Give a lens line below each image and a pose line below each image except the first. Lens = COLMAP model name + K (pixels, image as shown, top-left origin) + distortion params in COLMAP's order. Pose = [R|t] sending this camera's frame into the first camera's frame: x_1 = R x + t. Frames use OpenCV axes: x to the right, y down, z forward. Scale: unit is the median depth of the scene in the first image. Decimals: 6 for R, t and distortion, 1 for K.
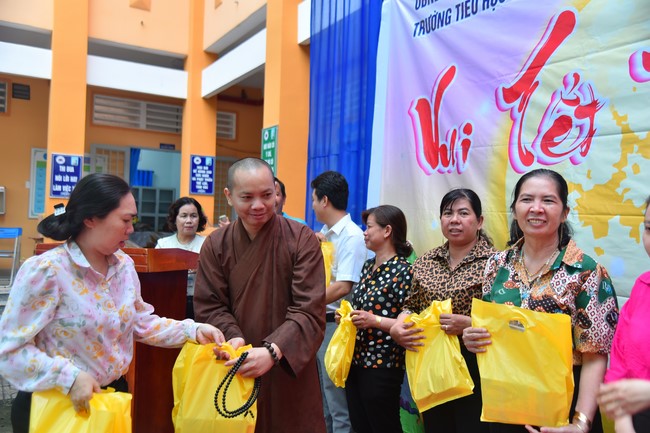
lens RADIAL K [[609.4, 0, 328.4], [0, 609.4, 215.6], [0, 0, 1]] dist [0.046366, 0.000000]
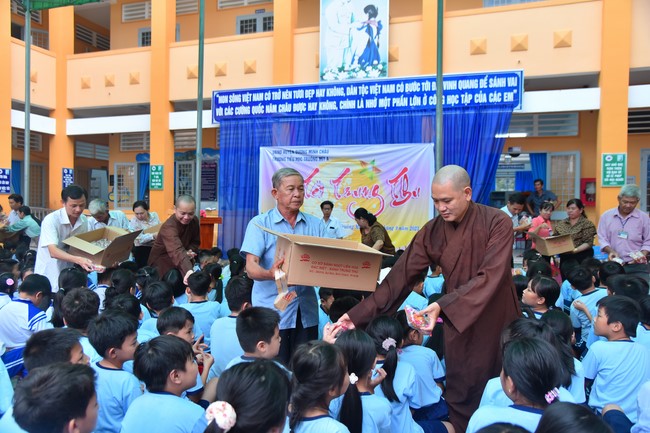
lens RADIAL K [[524.9, 0, 329.0], [0, 524.9, 216.6], [0, 0, 1]] dist [-0.003478, 0.019416]
pose [[0.736576, -0.028105, 0.675770, -1.879922], [-0.005841, 0.998835, 0.047908, -0.101686], [-0.676329, -0.039235, 0.735554, -1.724167]]
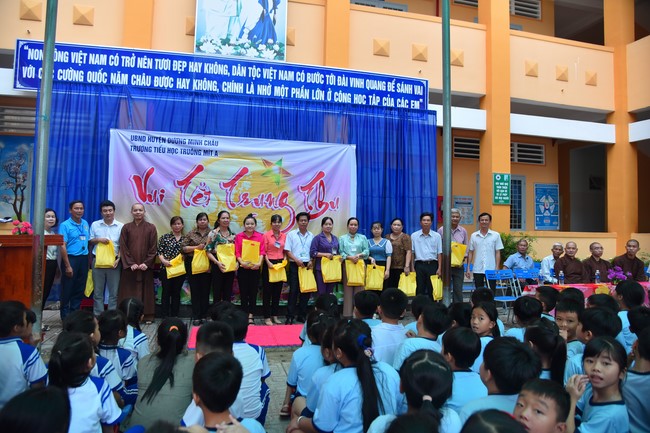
lens RADIAL K [[449.0, 0, 327.8], [0, 449.0, 220.0], [0, 0, 1]] dist [-0.113156, 0.066317]
pose [[0.262556, -0.004285, 0.964907, -1.483719], [-0.034145, 0.999323, 0.013729, -0.048553], [-0.964313, -0.036551, 0.262232, -0.331225]]
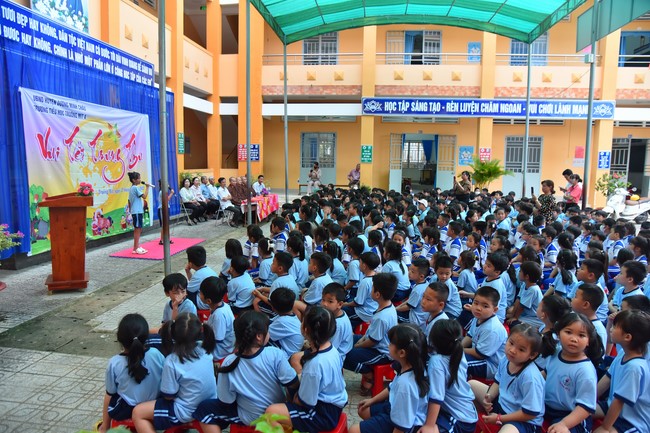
lens RADIAL K [[449.0, 0, 330.5], [0, 449.0, 219.4], [0, 0, 1]] dist [-0.113156, 0.066317]
pose [[-0.810641, -0.123439, 0.572385, -2.177449], [-0.063875, 0.990335, 0.123110, -0.127842], [-0.582049, 0.063237, -0.810691, 1.864397]]
